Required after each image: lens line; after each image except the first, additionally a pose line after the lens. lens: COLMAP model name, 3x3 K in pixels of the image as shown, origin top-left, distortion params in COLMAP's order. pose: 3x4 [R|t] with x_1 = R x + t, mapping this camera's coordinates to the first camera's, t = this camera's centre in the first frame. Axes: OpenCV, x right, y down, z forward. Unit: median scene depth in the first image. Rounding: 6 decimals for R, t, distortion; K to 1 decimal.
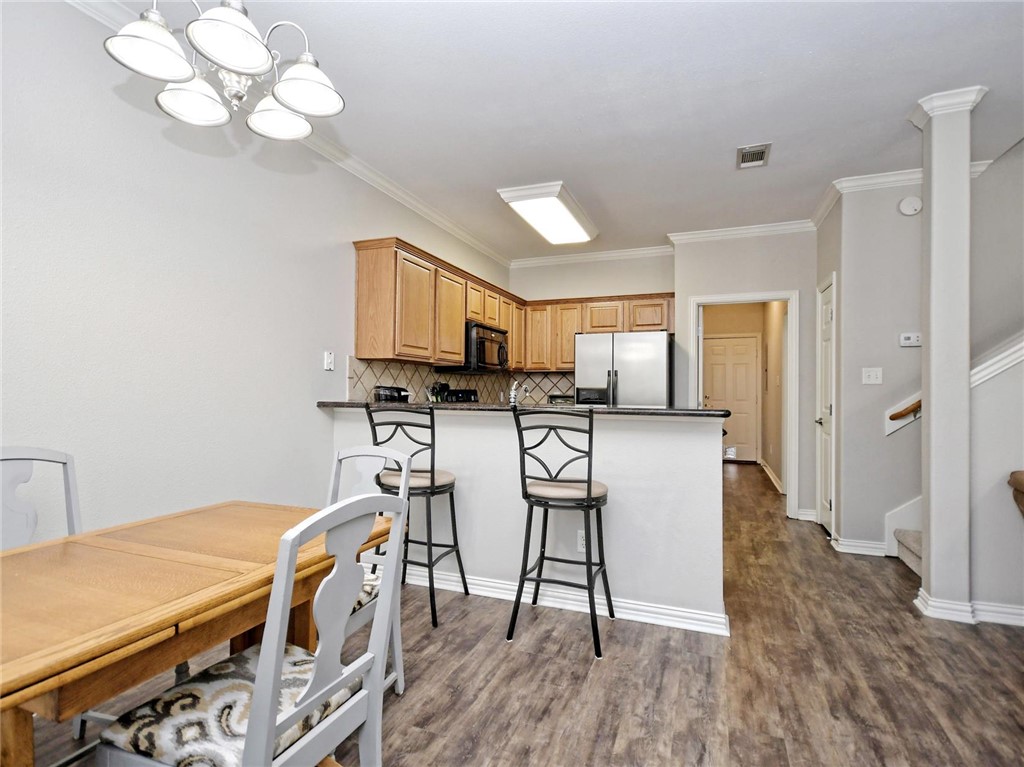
lens RADIAL K [[519.2, 0, 512.0], [0, 519.2, 383.5], [0, 0, 1]] dist [0.002095, 0.000909]
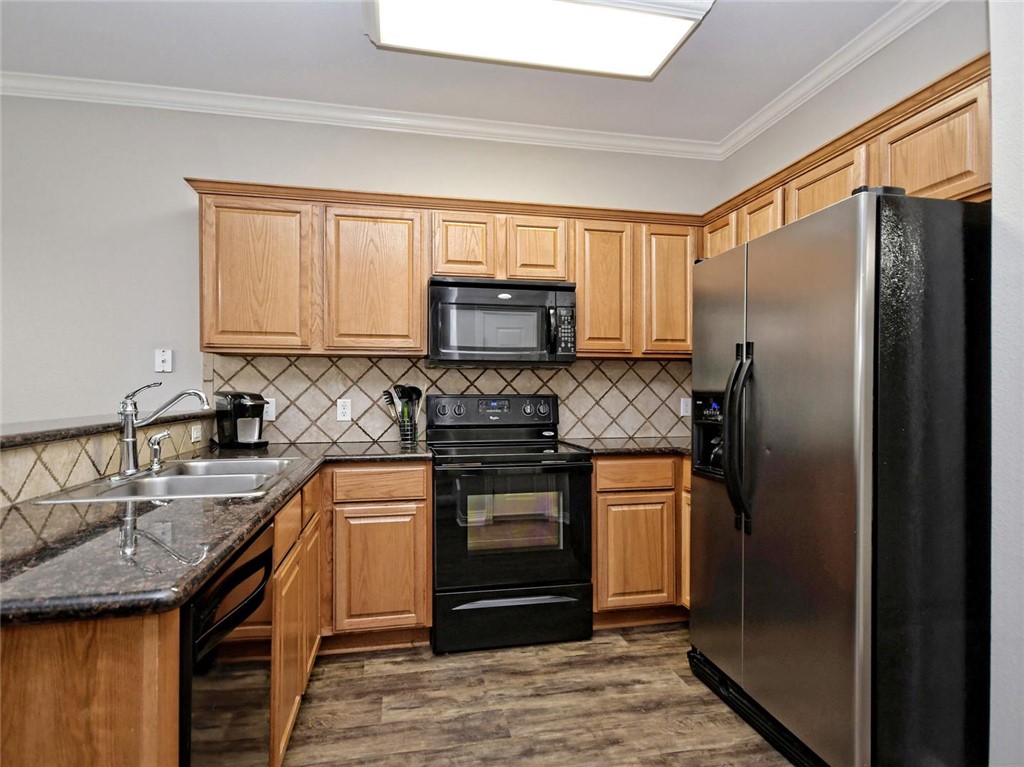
lens RADIAL K [[550.2, 0, 512.0], [0, 550.2, 383.5], [0, 0, 1]] dist [-0.001458, 0.000174]
pose [[0.560169, -0.005325, -0.828361, 0.547035], [0.014628, 0.999887, 0.003465, -0.003140], [0.828249, -0.014058, 0.560183, 0.826806]]
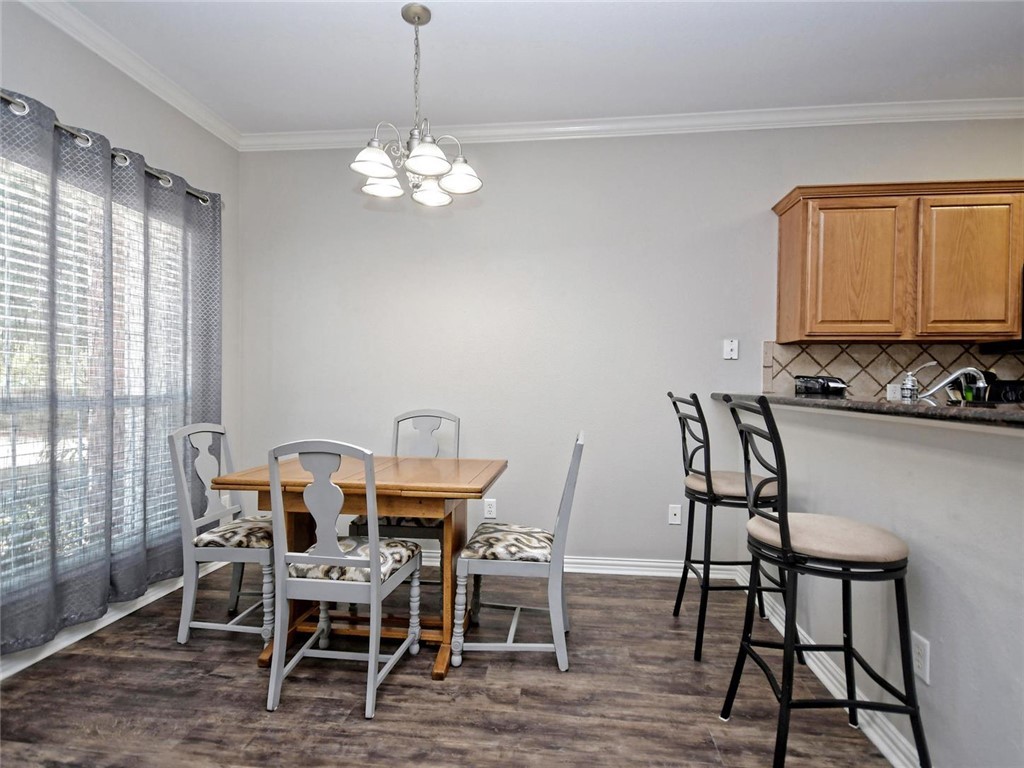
lens RADIAL K [[527.5, 0, 505.8], [0, 527.5, 390.1], [0, 0, 1]] dist [0.003482, 0.000593]
pose [[0.254039, 0.006137, -0.967174, 0.388021], [0.007863, 0.999934, 0.008410, 0.015490], [0.967162, -0.009741, 0.253974, 0.318490]]
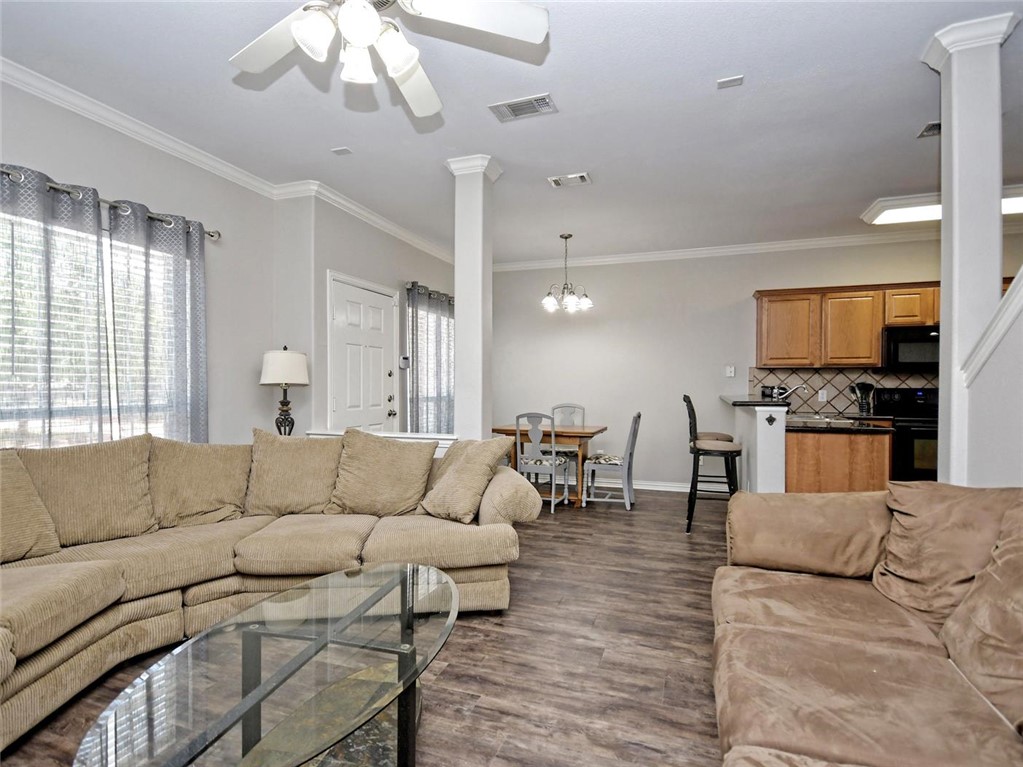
lens RADIAL K [[496.8, 0, 515.4], [0, 496.8, 394.6], [0, 0, 1]] dist [0.001036, 0.000293]
pose [[0.049691, 0.005859, -0.998747, 1.070357], [0.009550, 0.999934, 0.006341, 0.012845], [0.998719, -0.009854, 0.049632, 0.177150]]
